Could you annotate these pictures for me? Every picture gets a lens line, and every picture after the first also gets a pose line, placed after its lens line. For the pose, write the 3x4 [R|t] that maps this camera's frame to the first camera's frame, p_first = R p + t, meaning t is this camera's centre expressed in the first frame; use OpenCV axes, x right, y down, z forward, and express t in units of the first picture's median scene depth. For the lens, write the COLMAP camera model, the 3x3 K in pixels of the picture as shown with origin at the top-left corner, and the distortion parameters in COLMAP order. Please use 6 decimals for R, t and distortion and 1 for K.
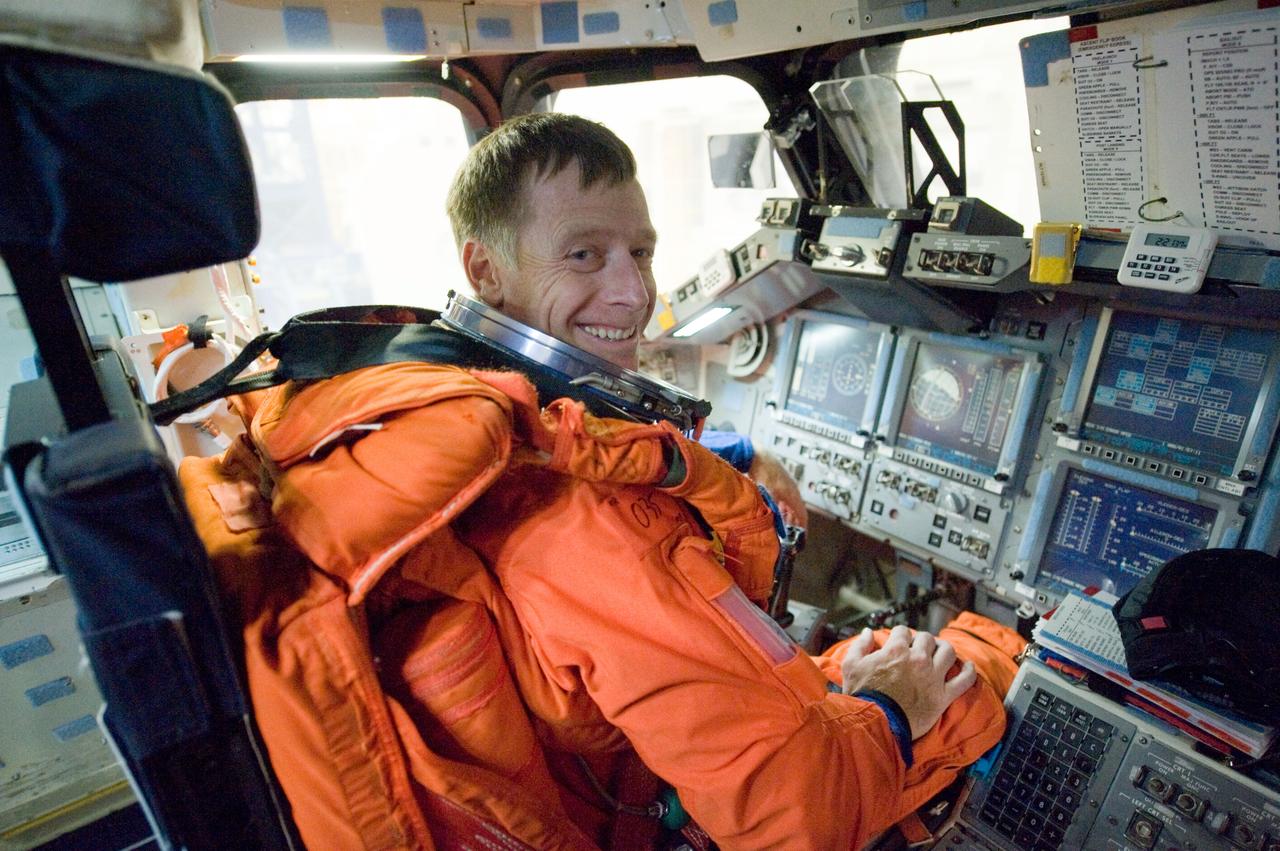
lens RADIAL K [[722.2, 0, 640.0], [0, 722.2, 425.5], [0, 0, 1]] dist [-0.033316, 0.000071]
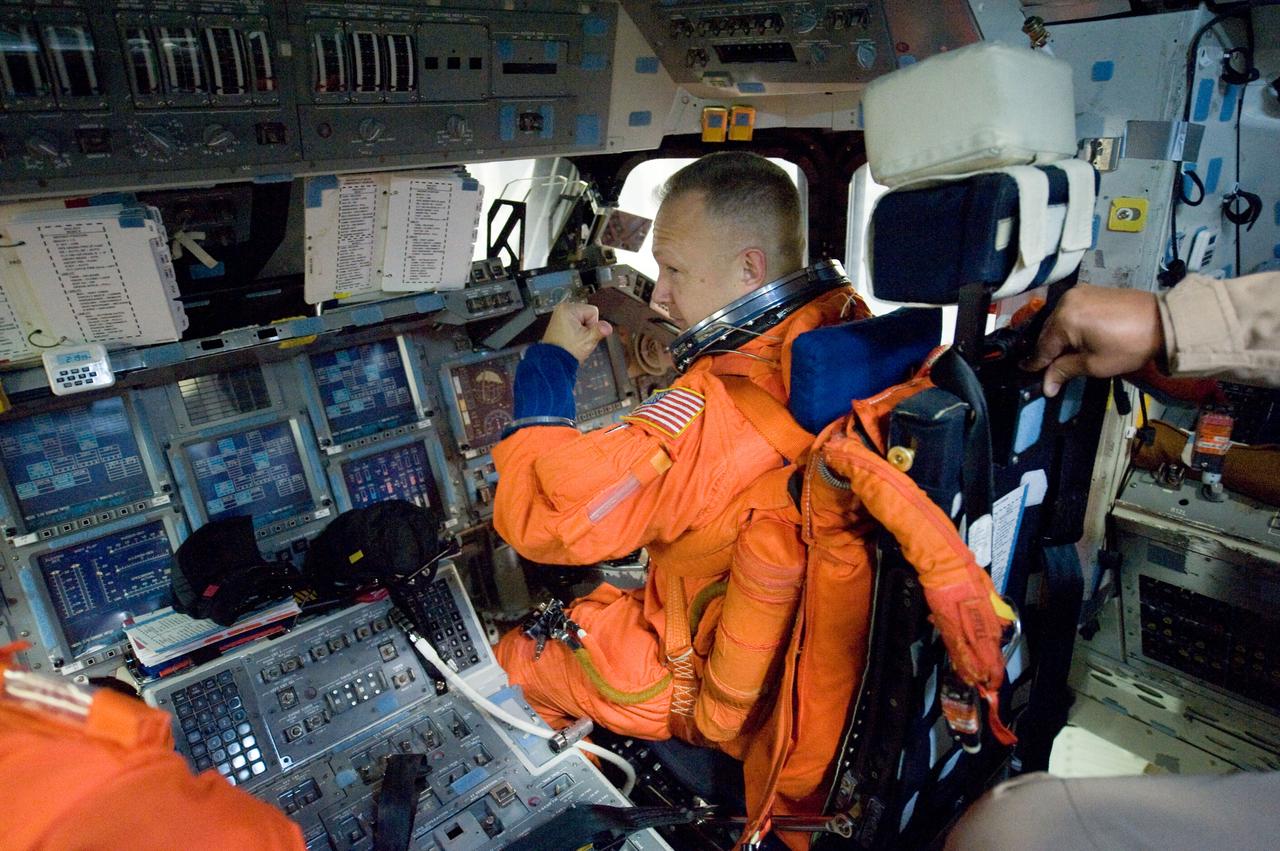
lens RADIAL K [[783.6, 0, 640.0], [0, 783.6, 425.5], [0, 0, 1]] dist [-0.000753, -0.000674]
pose [[-0.068756, -0.305658, 0.949656, -0.685735], [0.404882, 0.861441, 0.306579, -0.135728], [-0.911780, 0.405578, 0.064526, -0.053625]]
